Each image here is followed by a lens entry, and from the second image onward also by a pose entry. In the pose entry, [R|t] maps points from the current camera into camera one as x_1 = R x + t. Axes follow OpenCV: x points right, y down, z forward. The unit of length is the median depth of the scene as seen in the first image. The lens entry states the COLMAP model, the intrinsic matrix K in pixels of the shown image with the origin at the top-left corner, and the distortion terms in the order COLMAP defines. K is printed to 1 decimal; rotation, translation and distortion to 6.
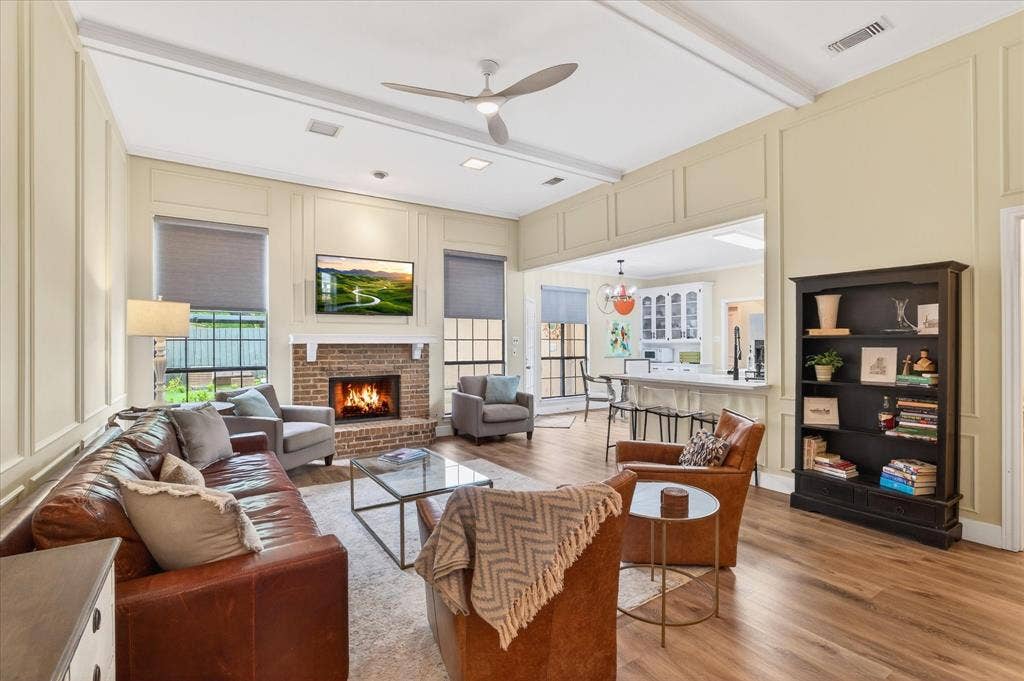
lens RADIAL K [[468.9, 0, 522.5], [0, 468.9, 338.3], [0, 0, 1]] dist [-0.011693, 0.000363]
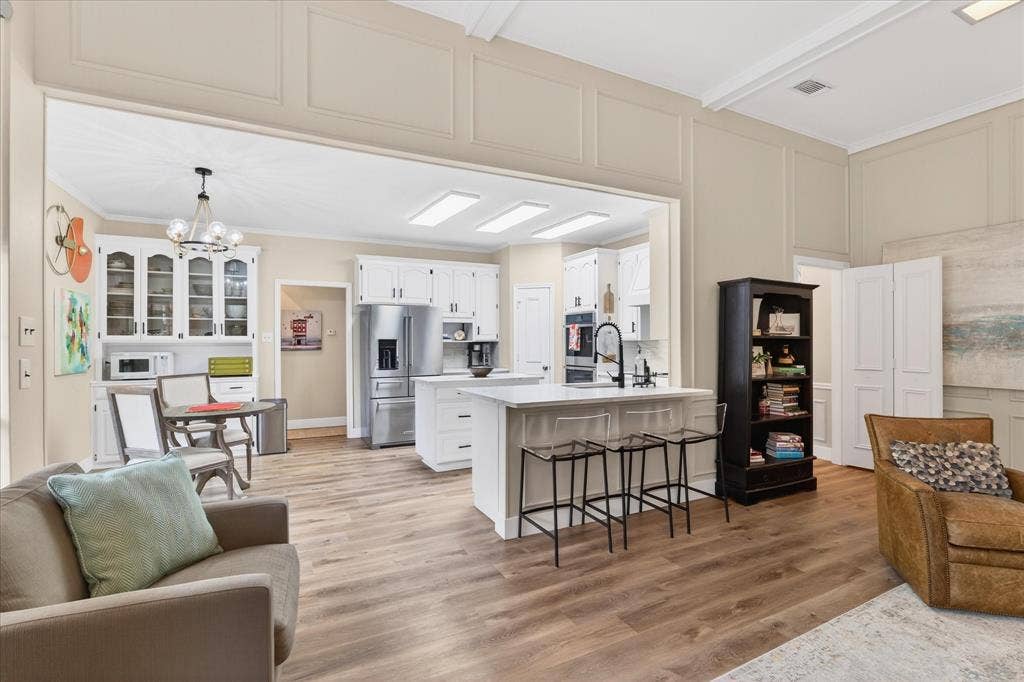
lens RADIAL K [[468.9, 0, 507.0], [0, 468.9, 341.4], [0, 0, 1]] dist [-0.011693, 0.000363]
pose [[0.127640, 0.006166, 0.991801, -0.297430], [-0.010786, 0.999930, -0.004829, 0.010690], [-0.991762, -0.010081, 0.127698, 0.846304]]
